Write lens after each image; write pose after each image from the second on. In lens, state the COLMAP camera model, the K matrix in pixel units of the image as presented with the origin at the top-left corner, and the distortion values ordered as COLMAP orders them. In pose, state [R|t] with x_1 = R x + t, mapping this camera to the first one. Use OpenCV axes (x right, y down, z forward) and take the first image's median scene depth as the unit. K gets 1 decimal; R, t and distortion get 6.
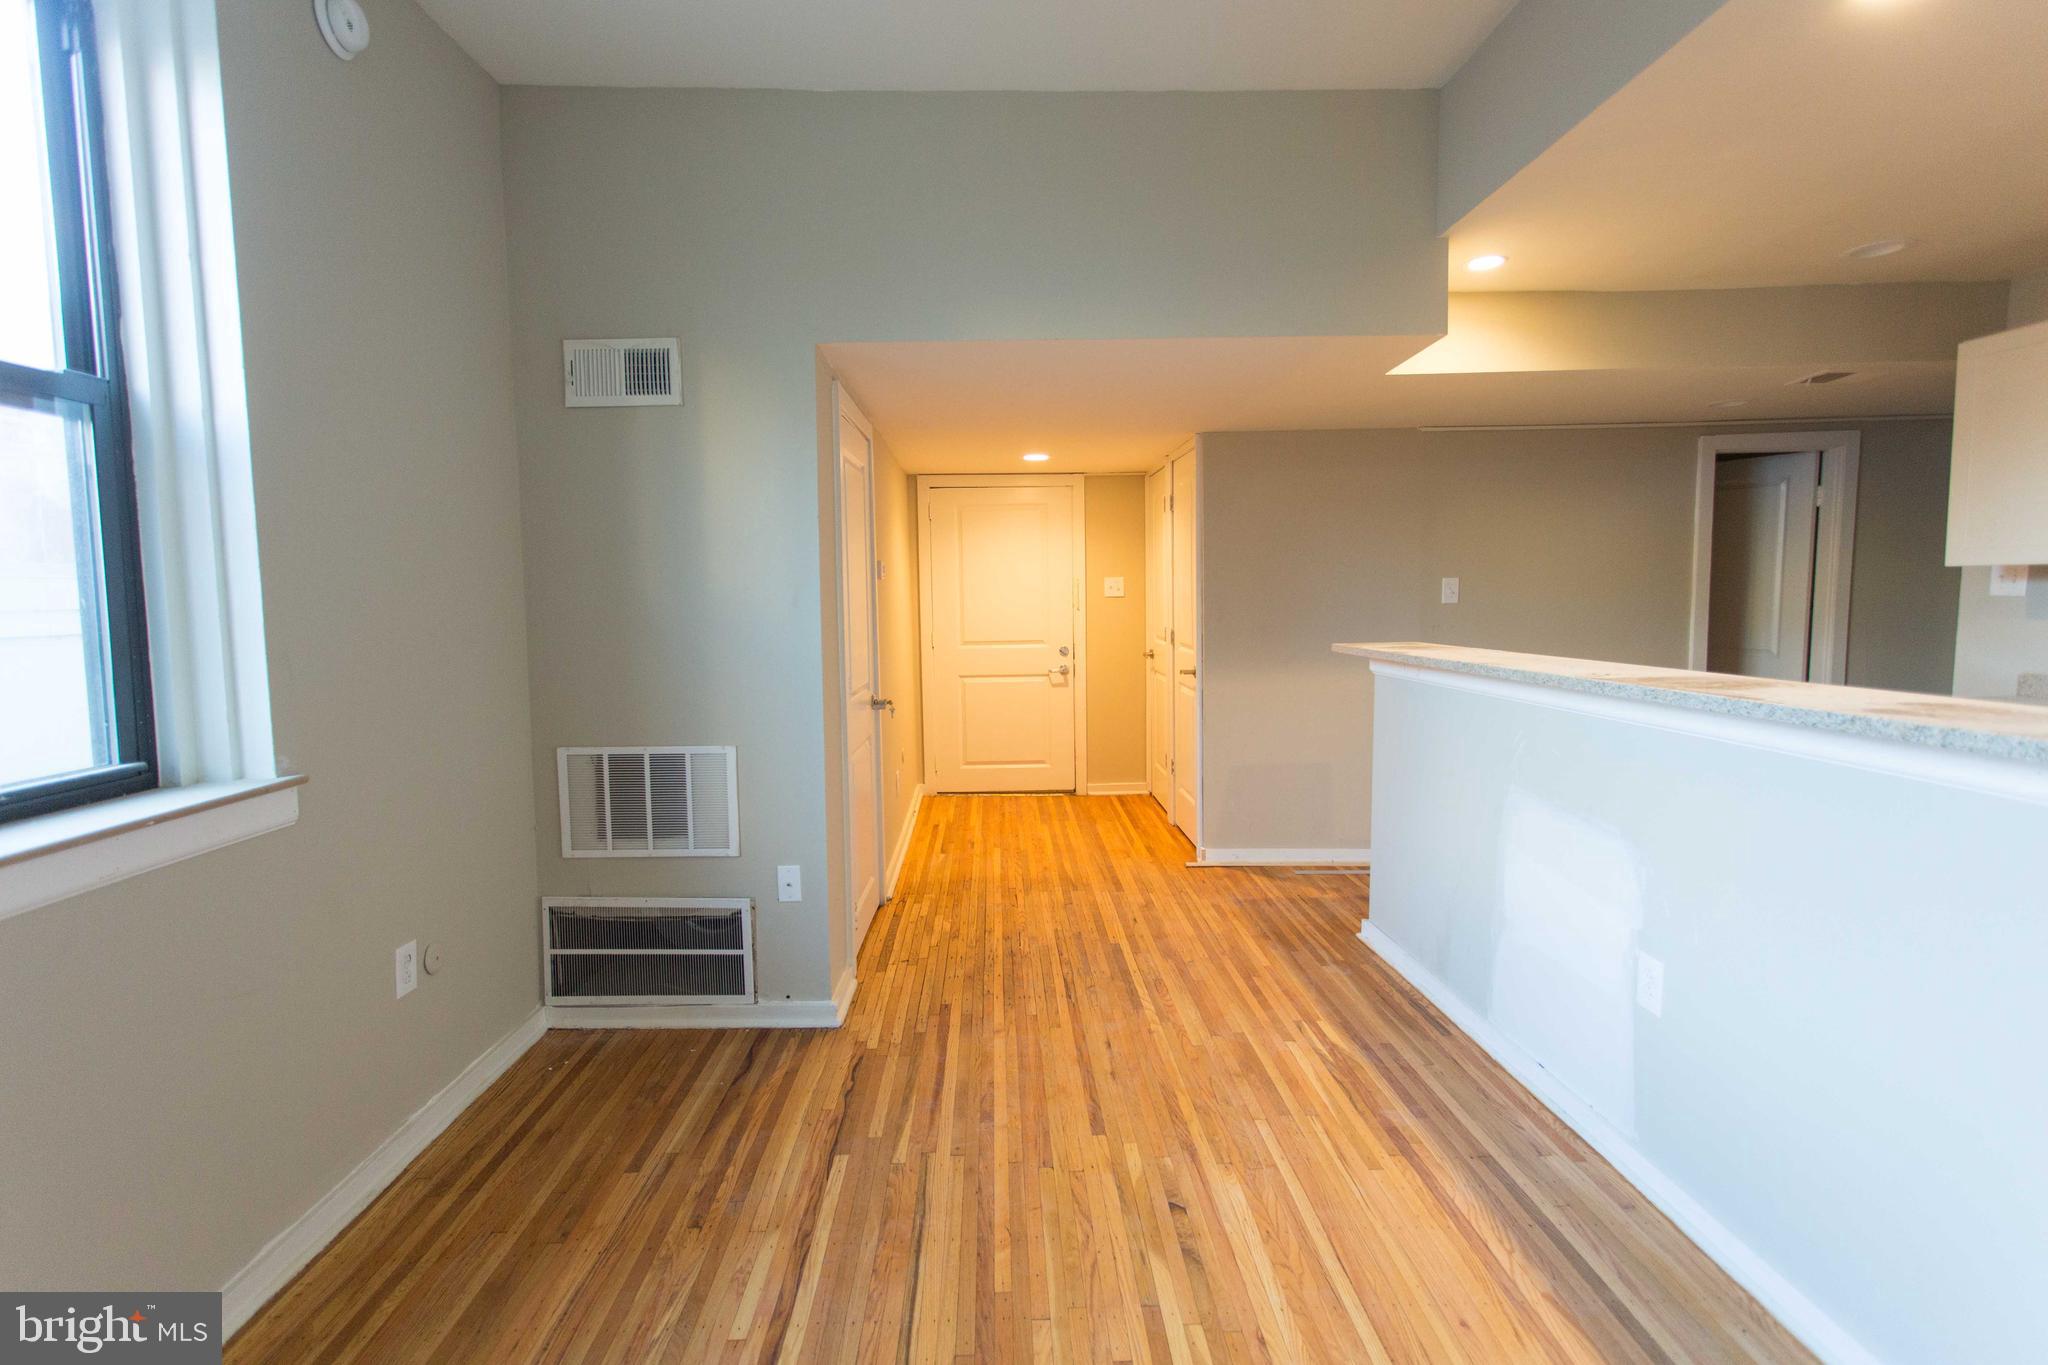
lens RADIAL K [[982.8, 0, 1012.0], [0, 982.8, 673.0], [0, 0, 1]] dist [0.000143, -0.000013]
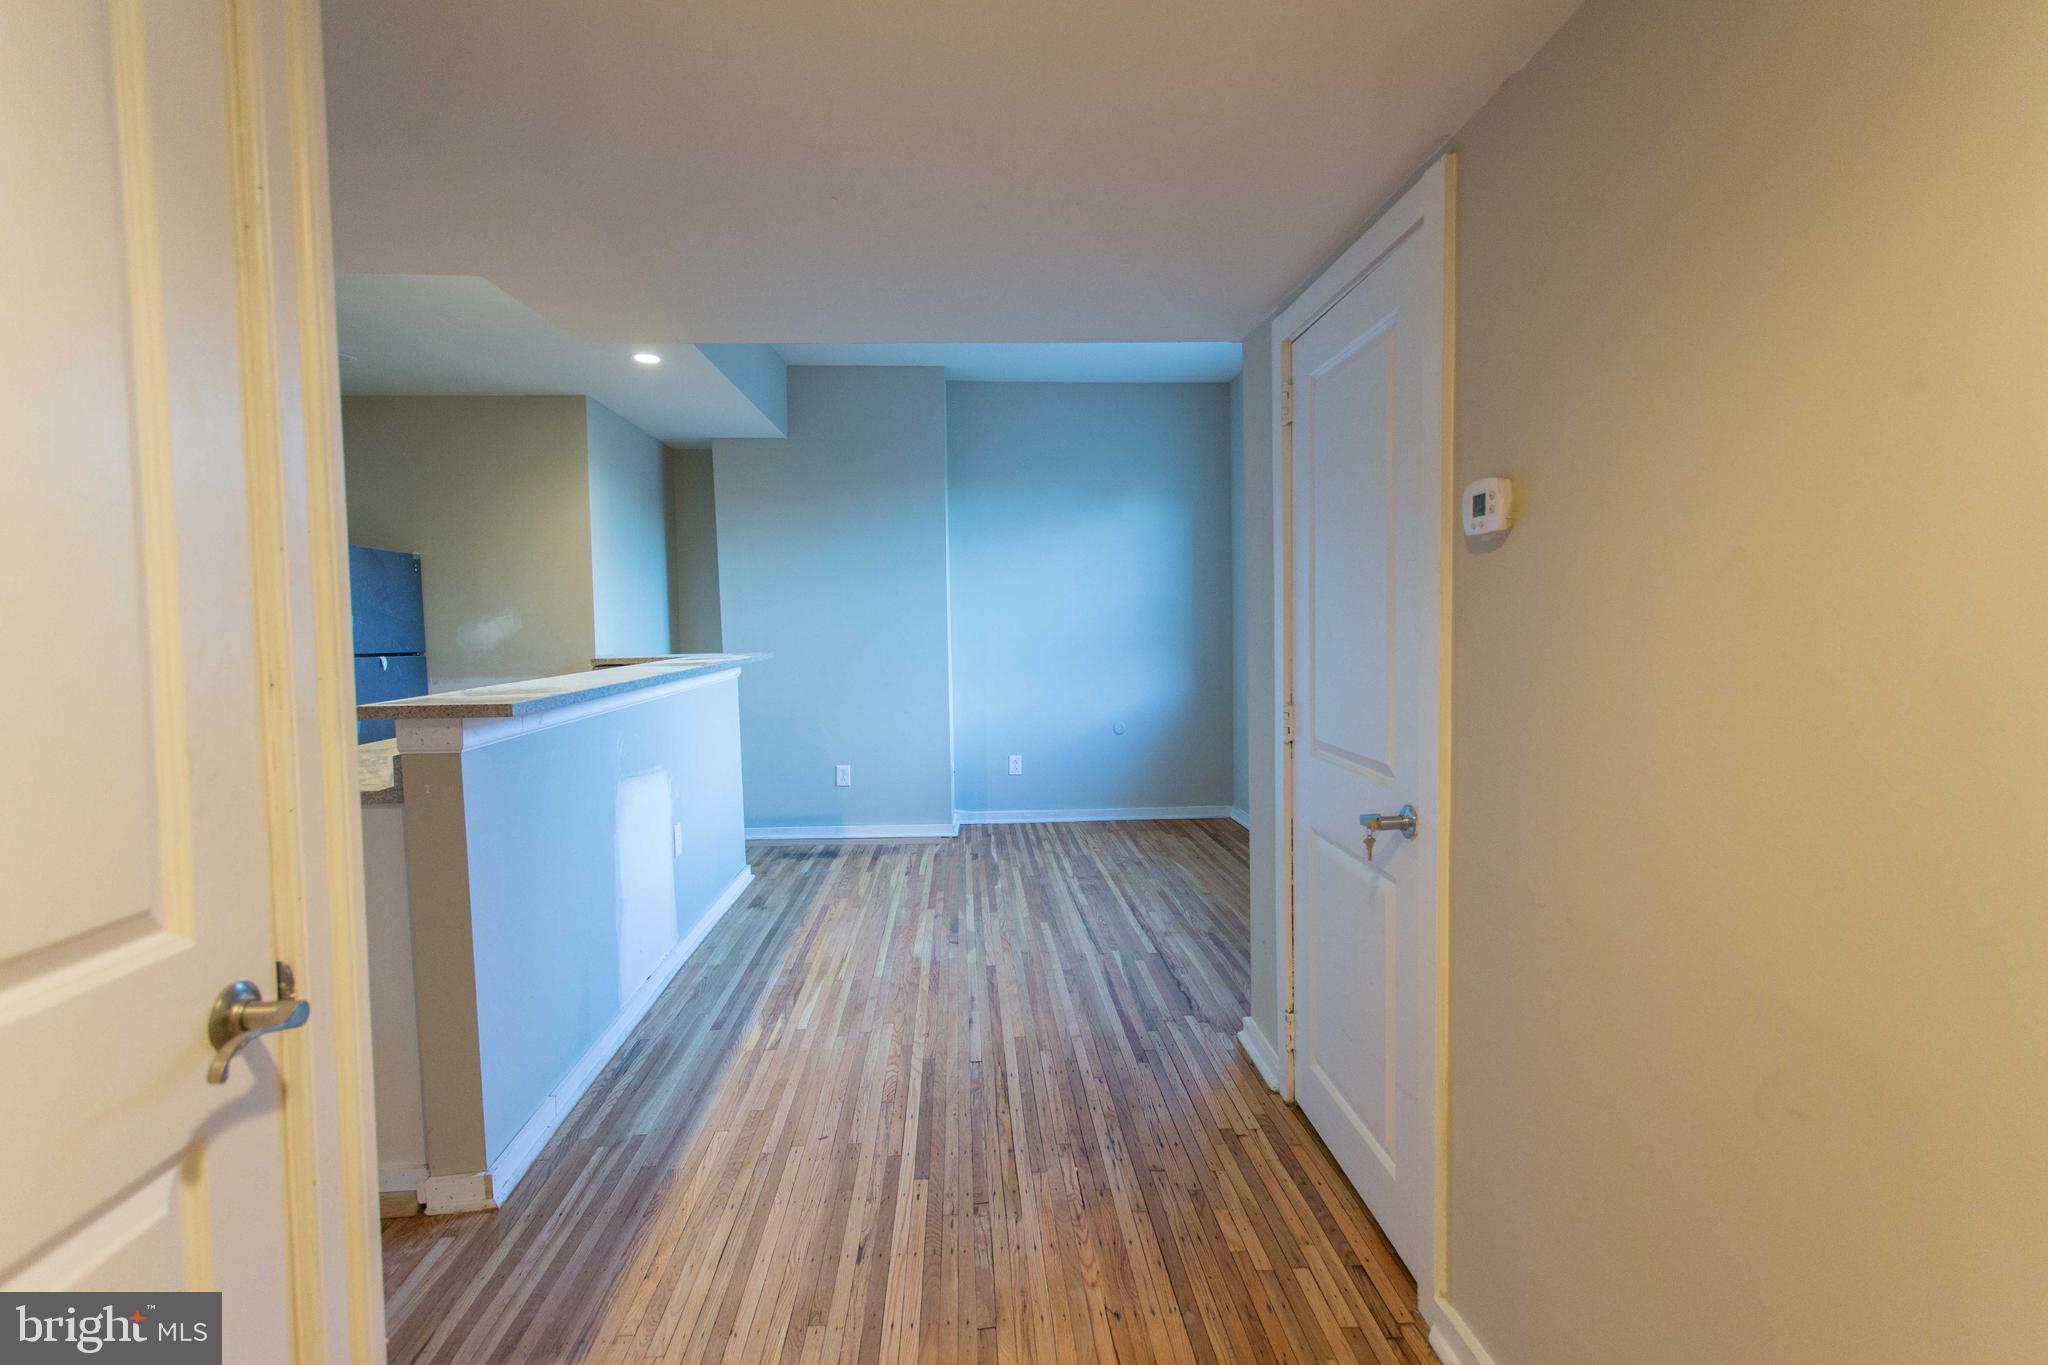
lens RADIAL K [[982.8, 0, 1012.0], [0, 982.8, 673.0], [0, 0, 1]] dist [0.000143, -0.000013]
pose [[-0.998823, 0.035164, -0.033398, 0.072392], [0.030338, 0.990328, 0.135386, -0.141663], [0.037836, 0.134213, -0.990230, 1.936304]]
